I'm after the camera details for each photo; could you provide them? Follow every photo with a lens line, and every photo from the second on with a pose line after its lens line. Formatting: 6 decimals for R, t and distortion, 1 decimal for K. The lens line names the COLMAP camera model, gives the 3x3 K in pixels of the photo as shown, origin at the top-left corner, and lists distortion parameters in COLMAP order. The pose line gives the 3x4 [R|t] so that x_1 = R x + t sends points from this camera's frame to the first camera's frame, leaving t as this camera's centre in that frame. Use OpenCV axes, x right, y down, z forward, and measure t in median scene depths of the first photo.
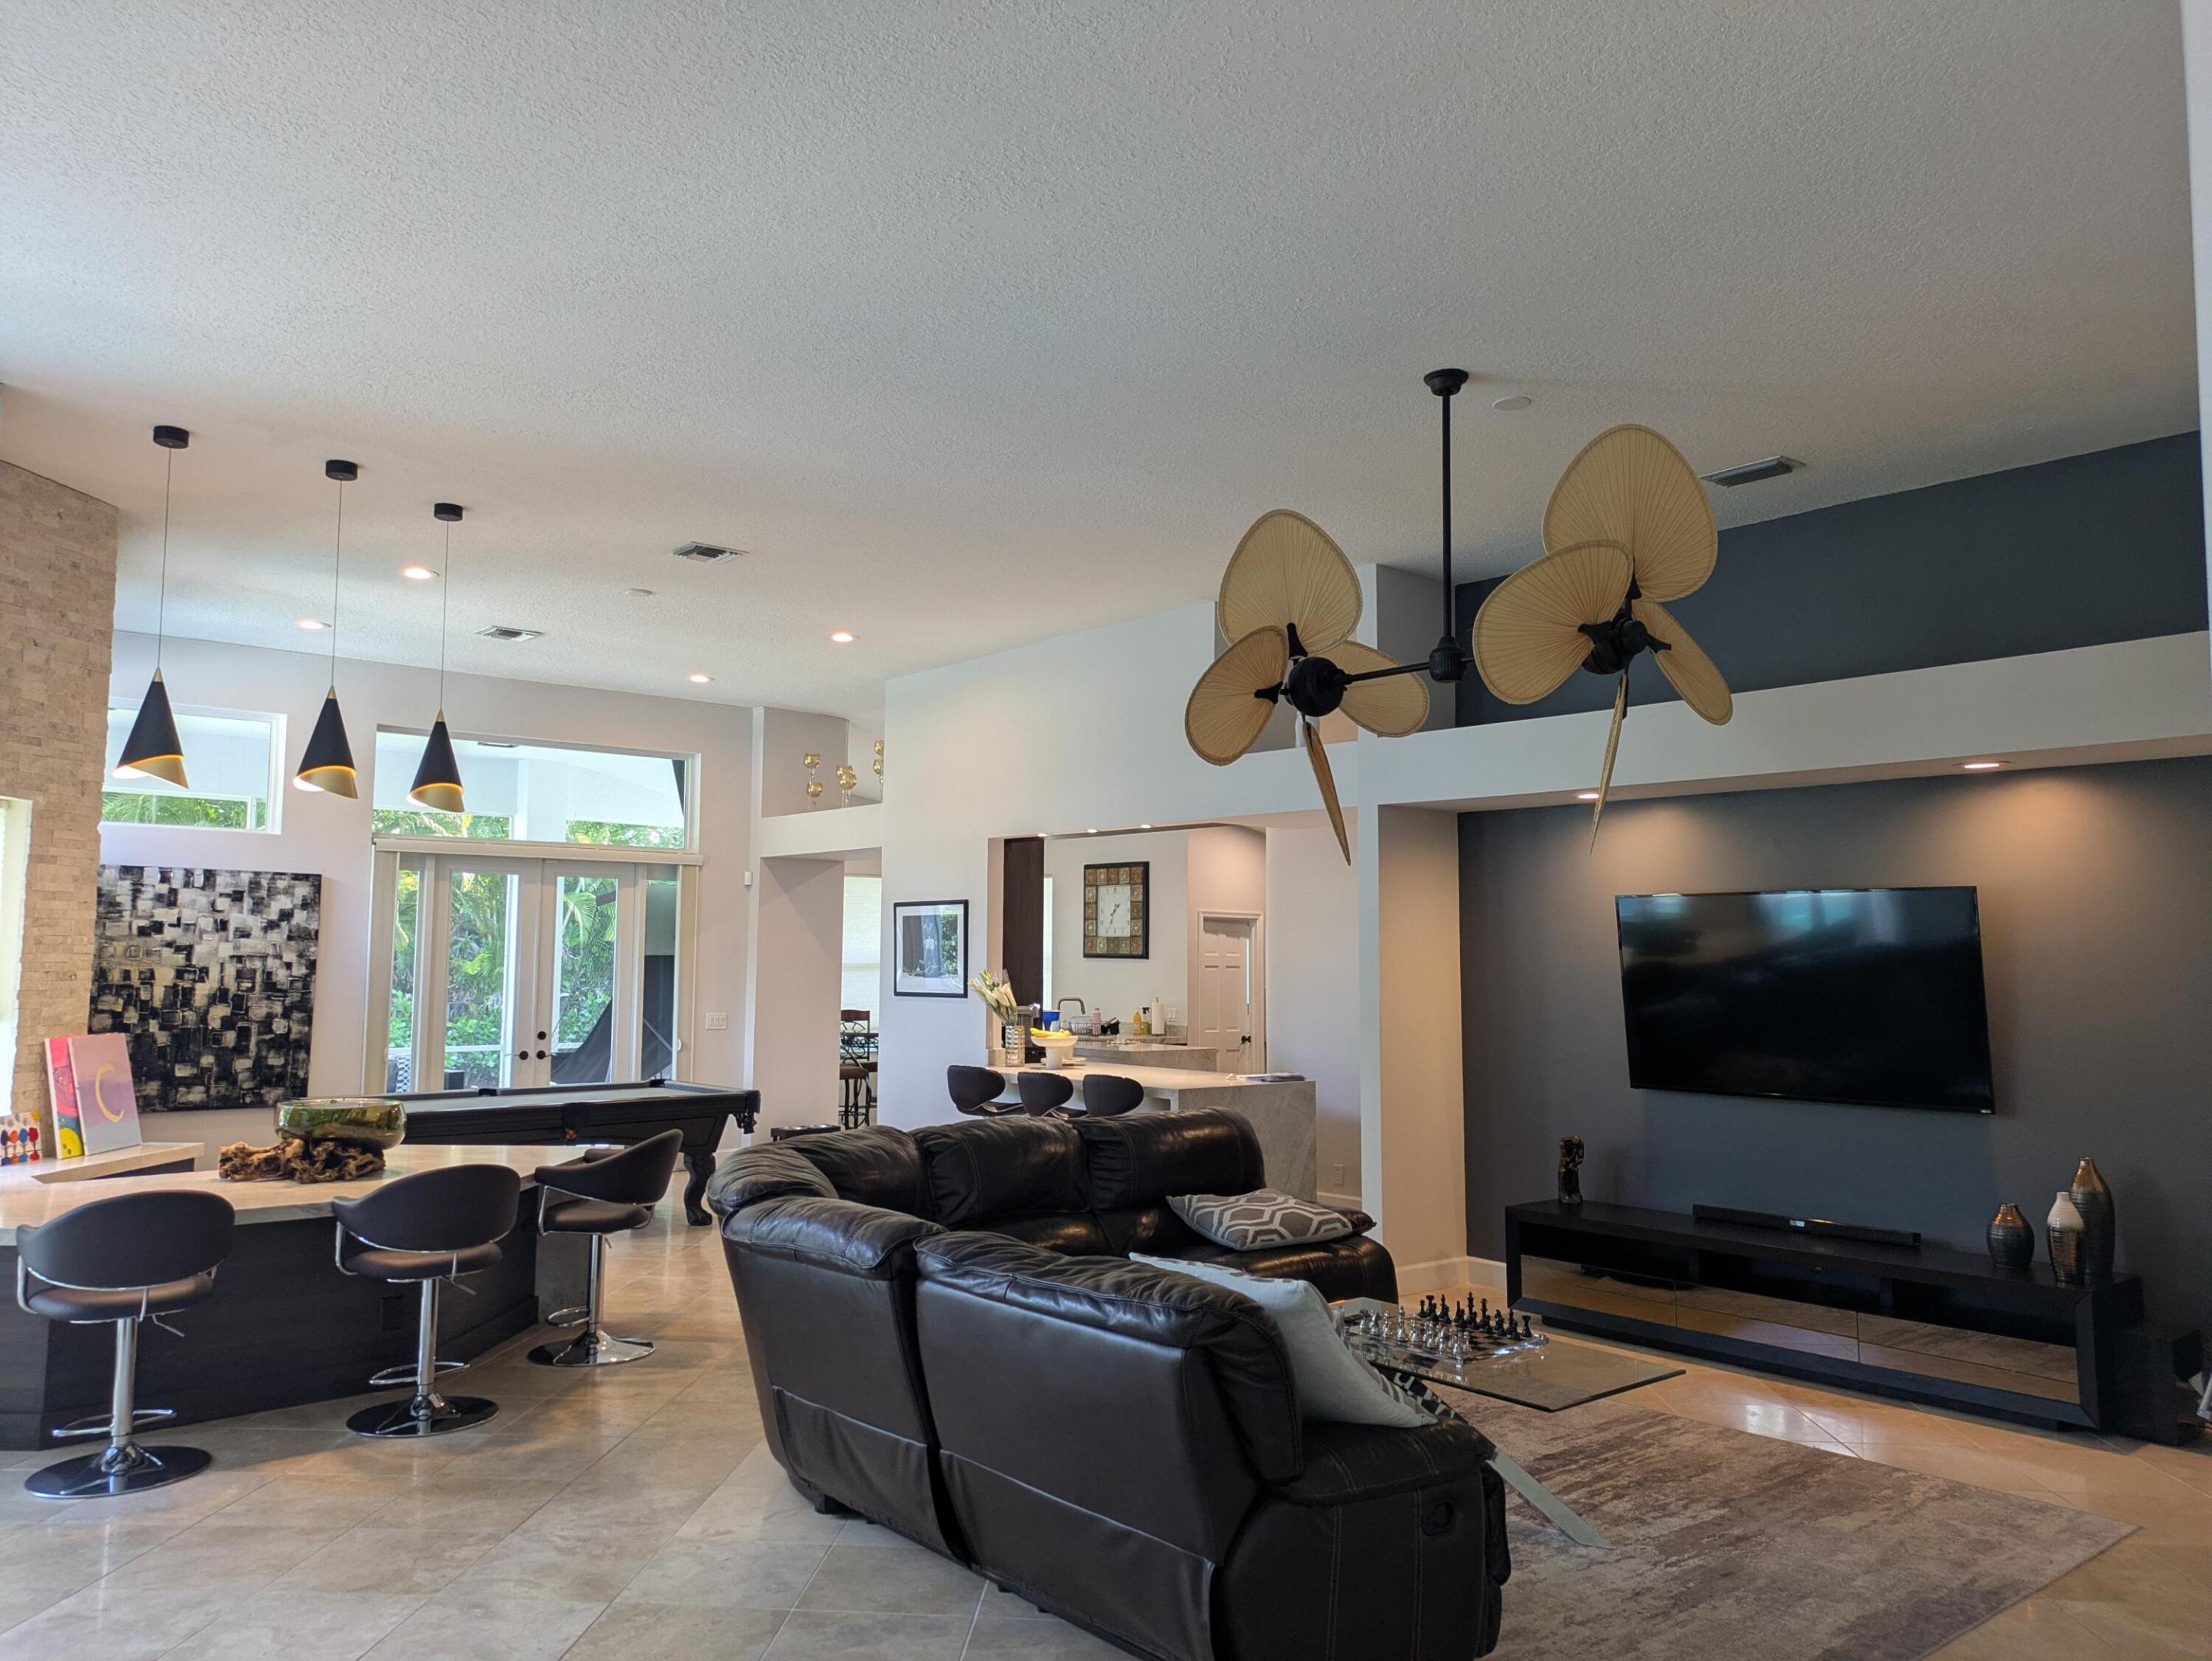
lens RADIAL K [[1628.2, 0, 1083.2], [0, 1628.2, 826.1], [0, 0, 1]] dist [0.061043, -0.050189]
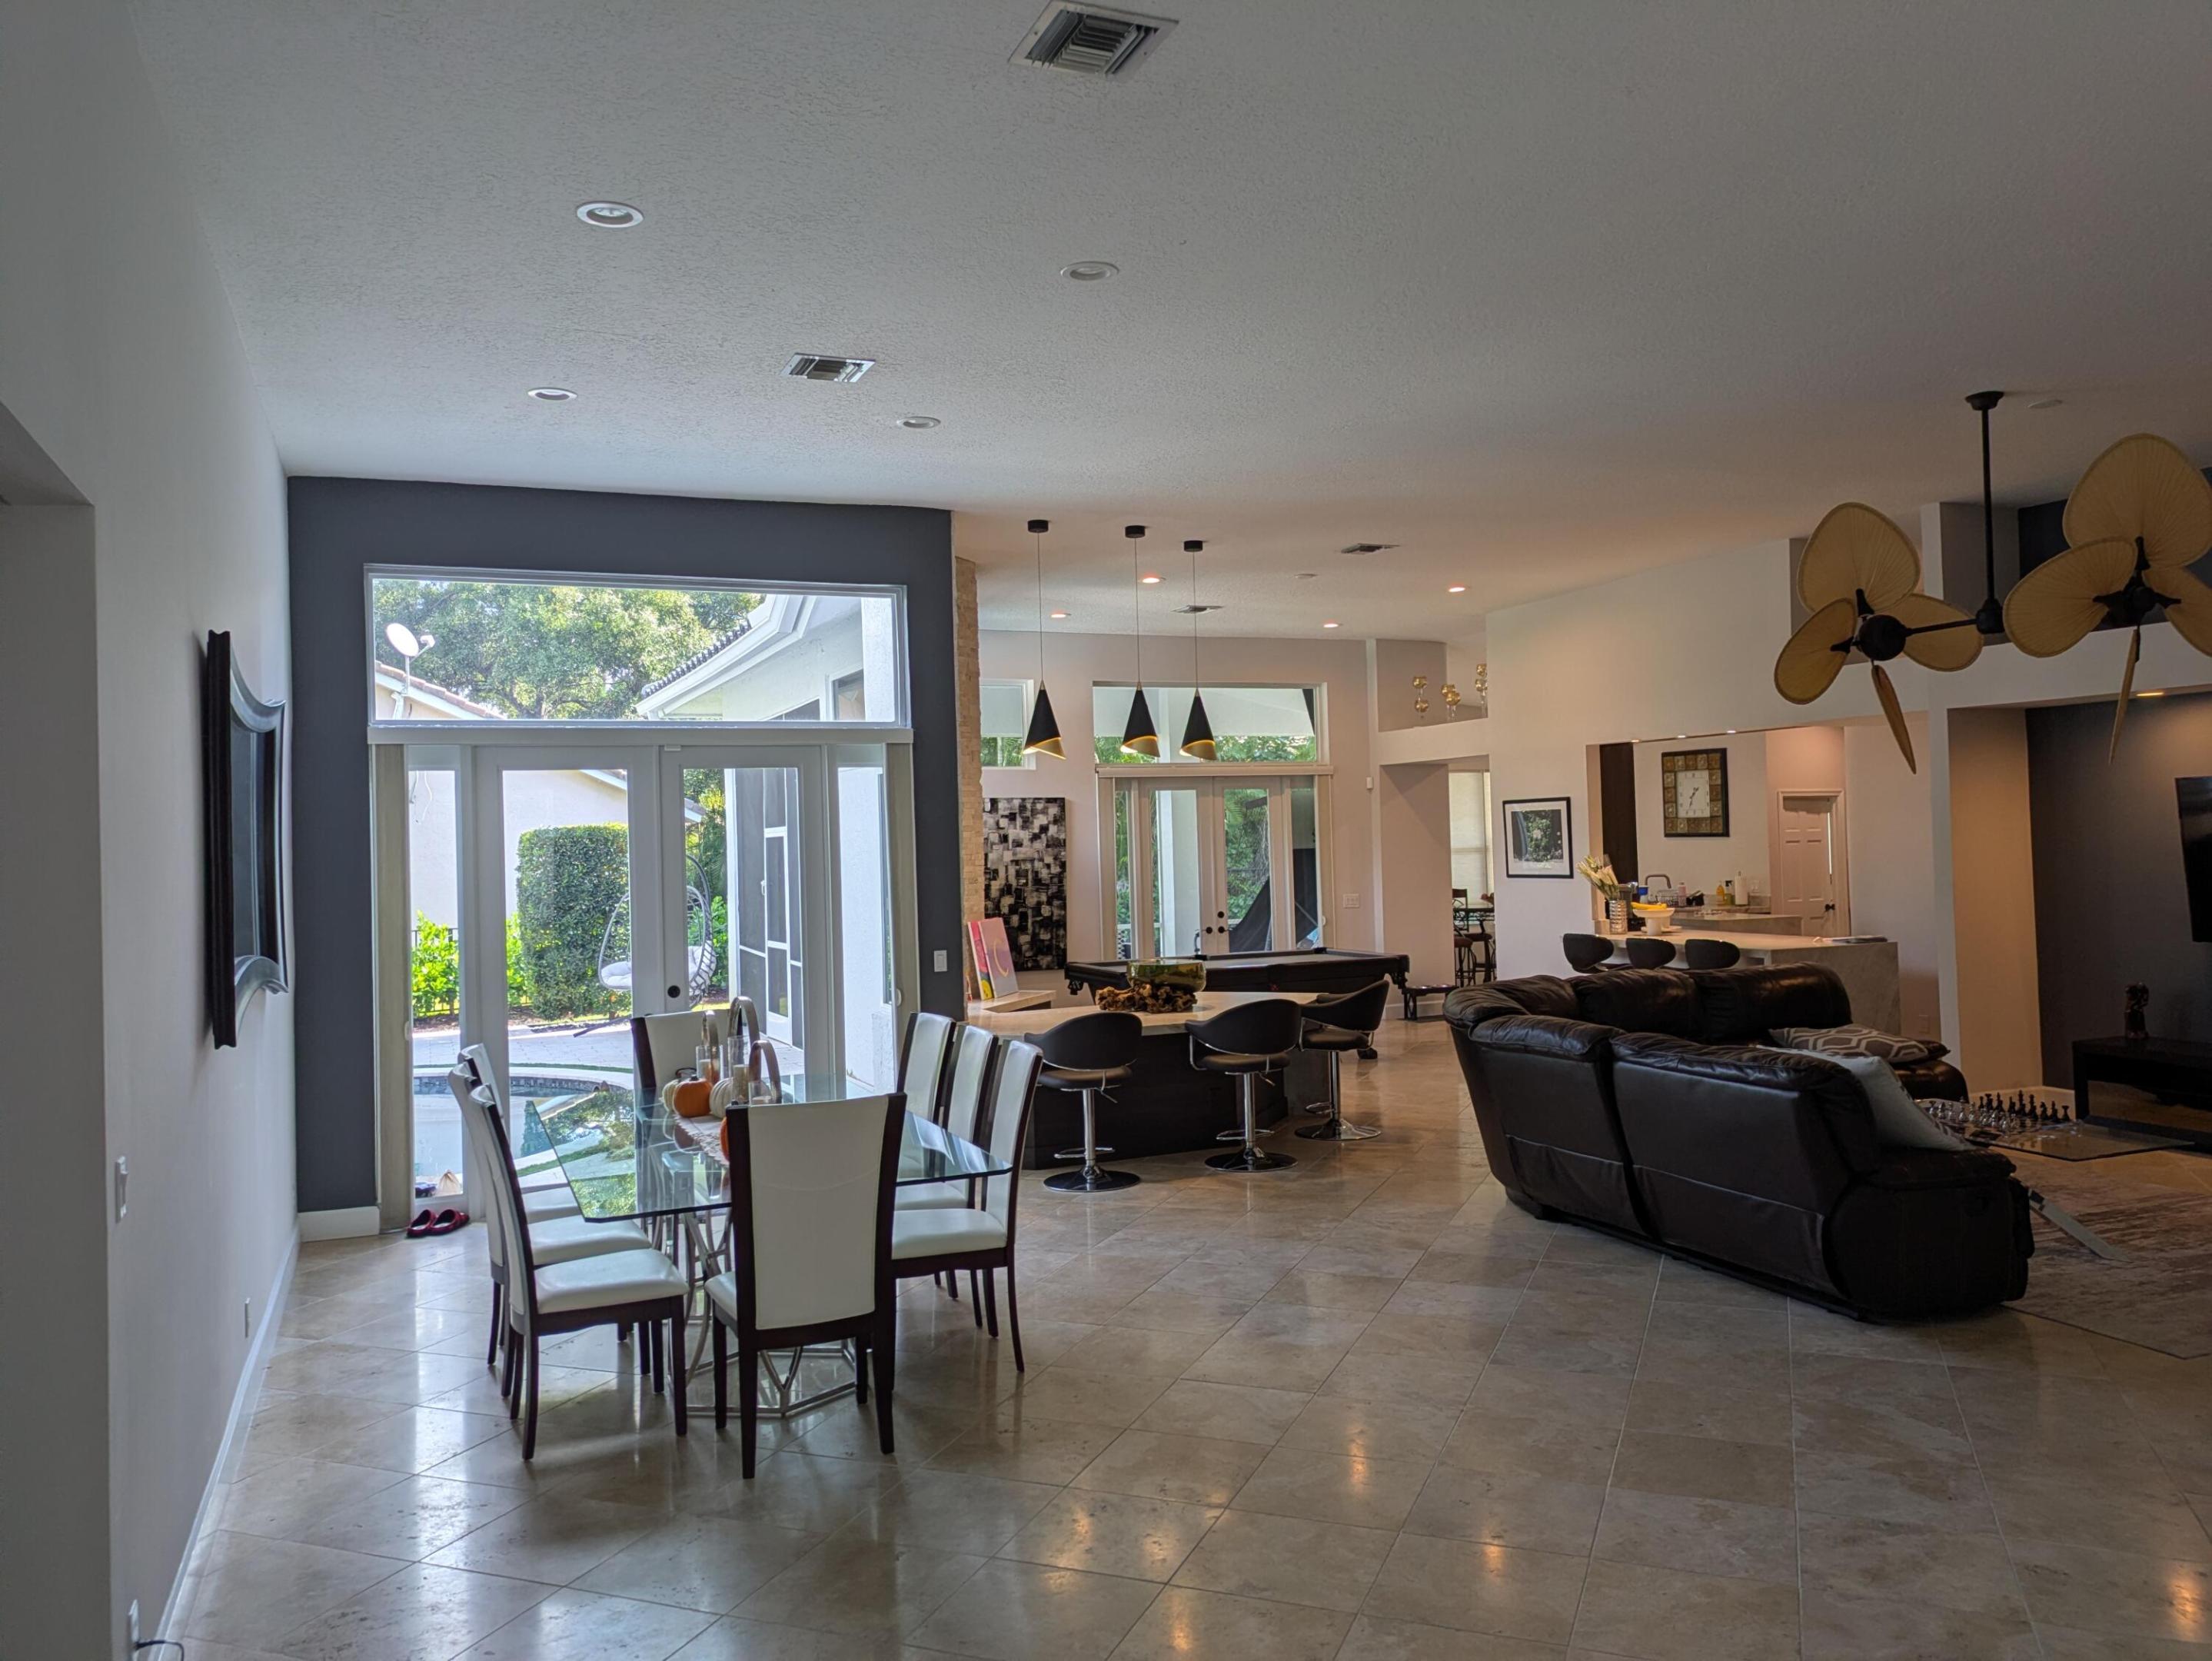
lens RADIAL K [[1628.2, 0, 1100.9], [0, 1628.2, 809.1], [0, 0, 1]] dist [0.061043, -0.050189]
pose [[0.949968, -0.039967, -0.309778, -0.026822], [0.060146, 0.996625, 0.055861, -0.034644], [0.306500, -0.071698, 0.949166, -0.255340]]
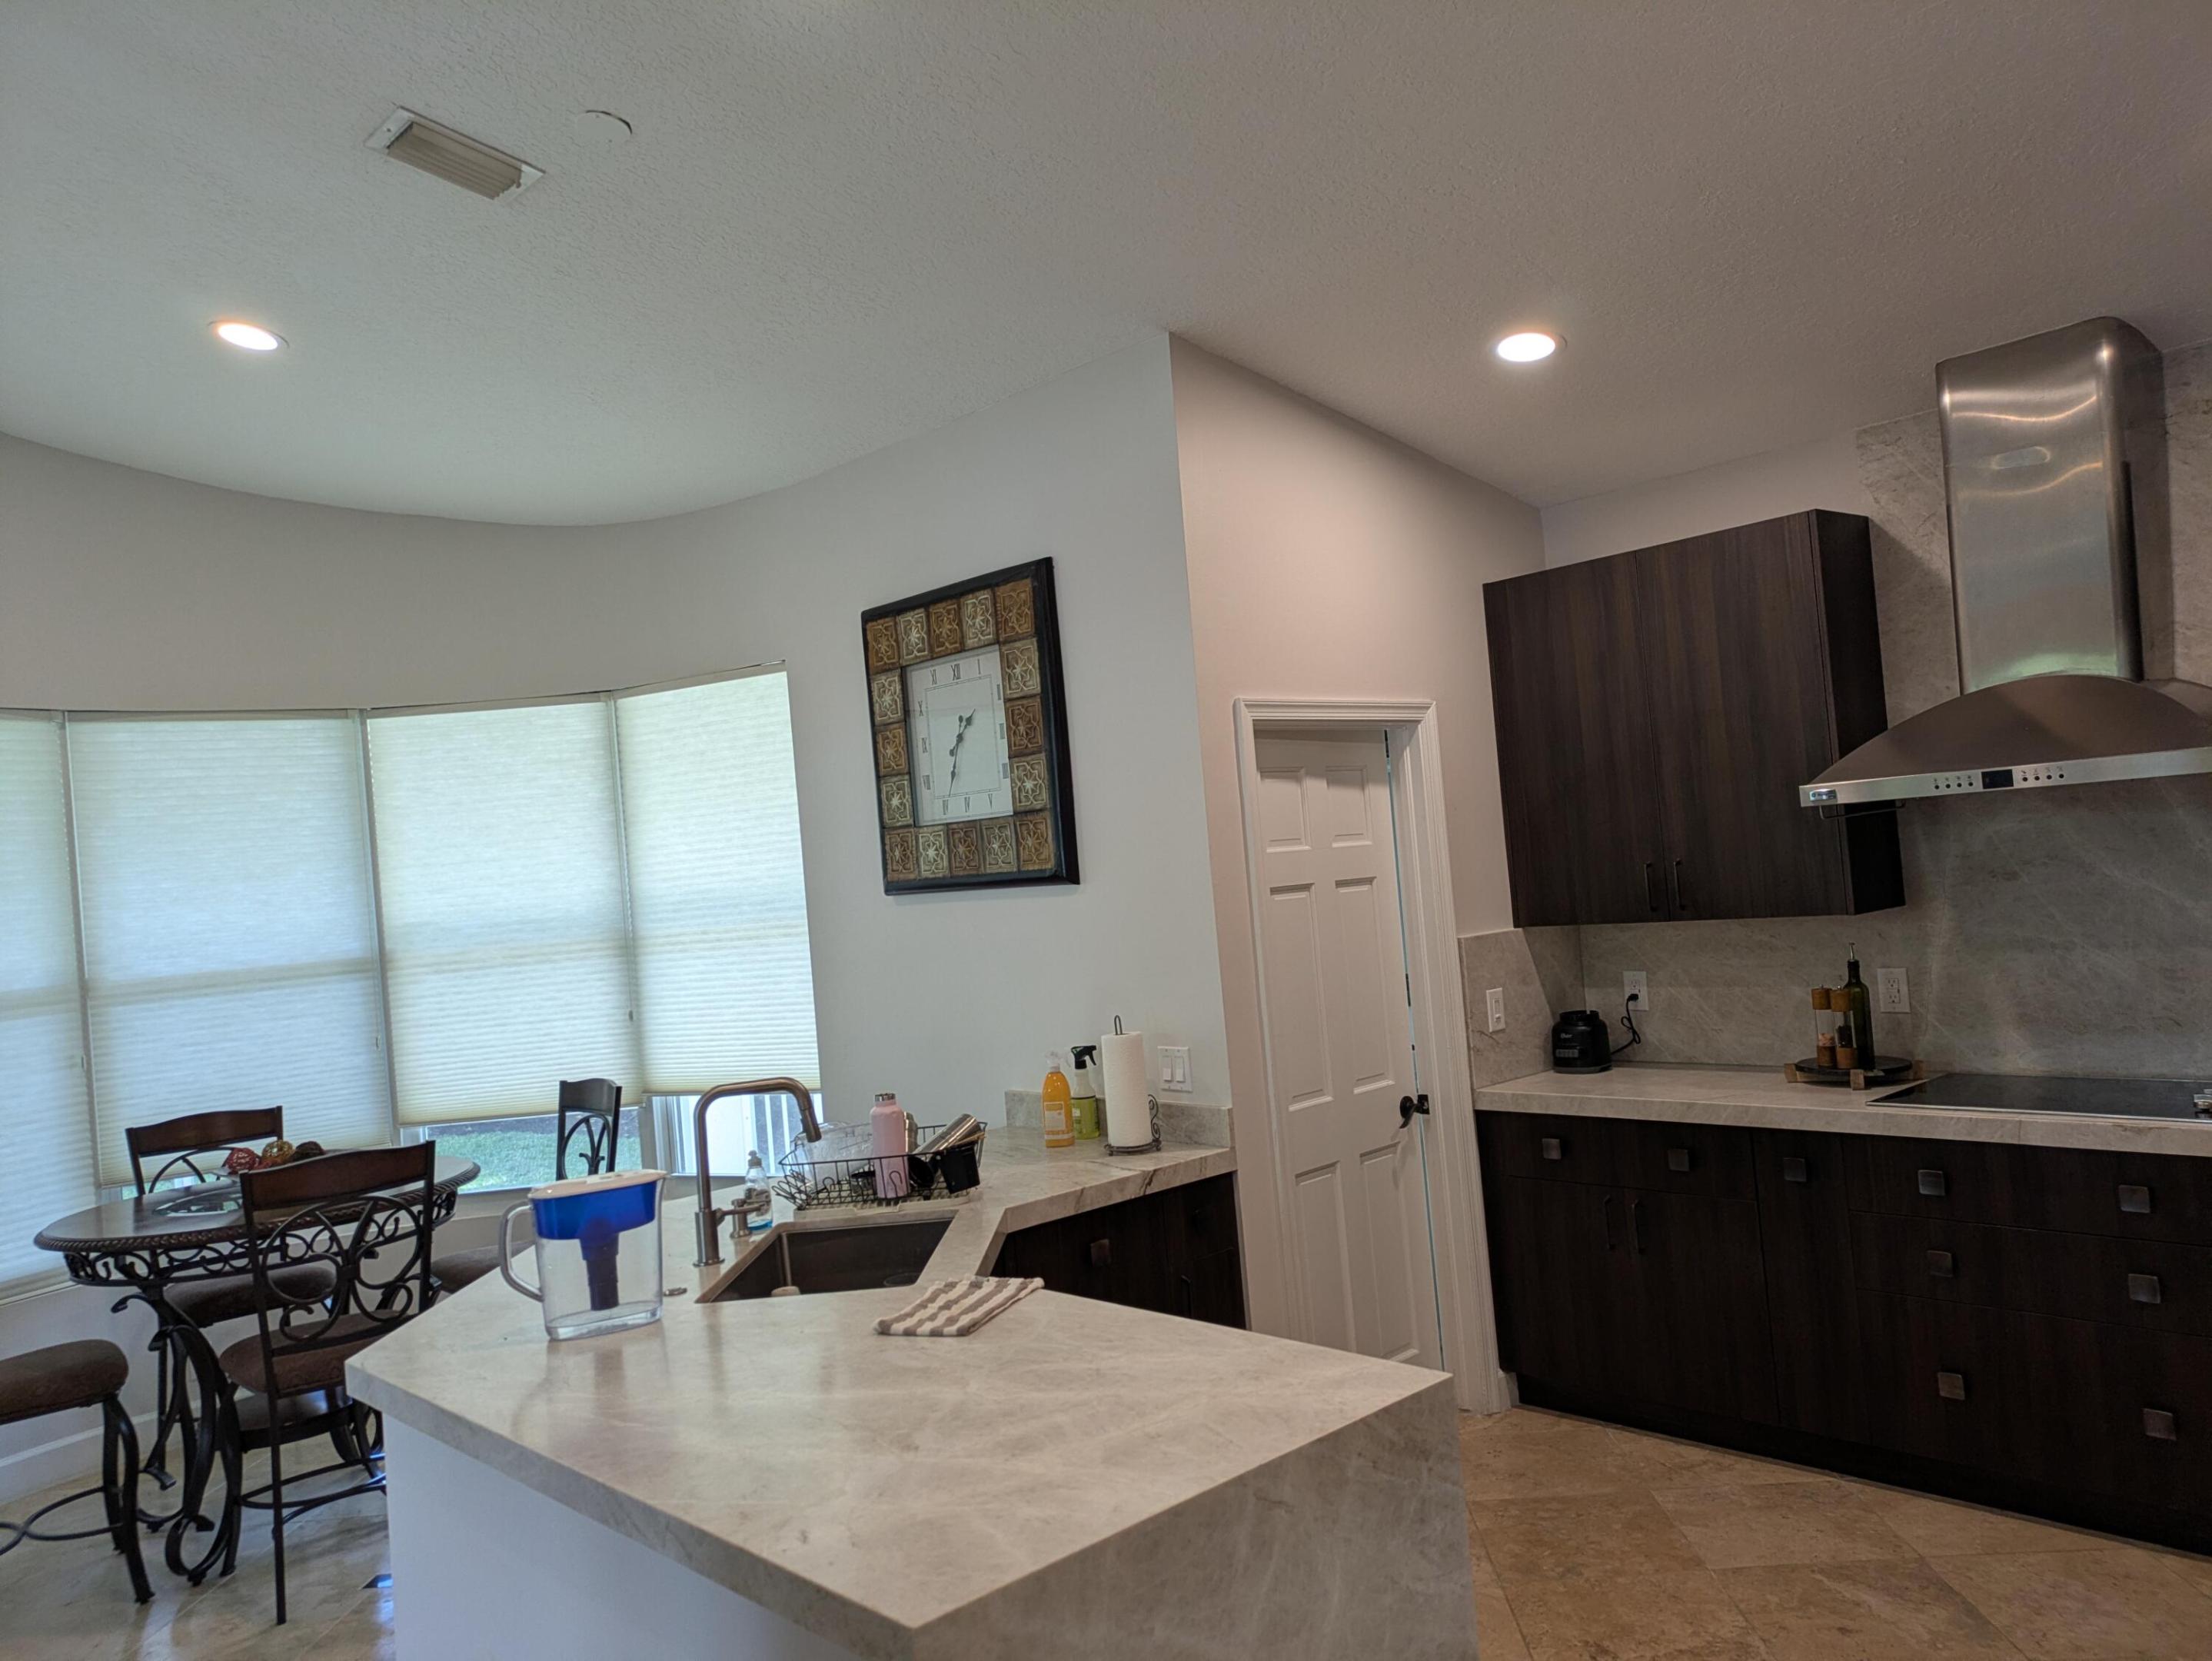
lens RADIAL K [[1628.2, 0, 1135.9], [0, 1628.2, 832.4], [0, 0, 1]] dist [0.061043, -0.050189]
pose [[0.994956, -0.090582, 0.043105, 0.055490], [0.087704, 0.994054, 0.064536, 0.077639], [-0.048695, -0.060430, 0.996984, 1.008772]]
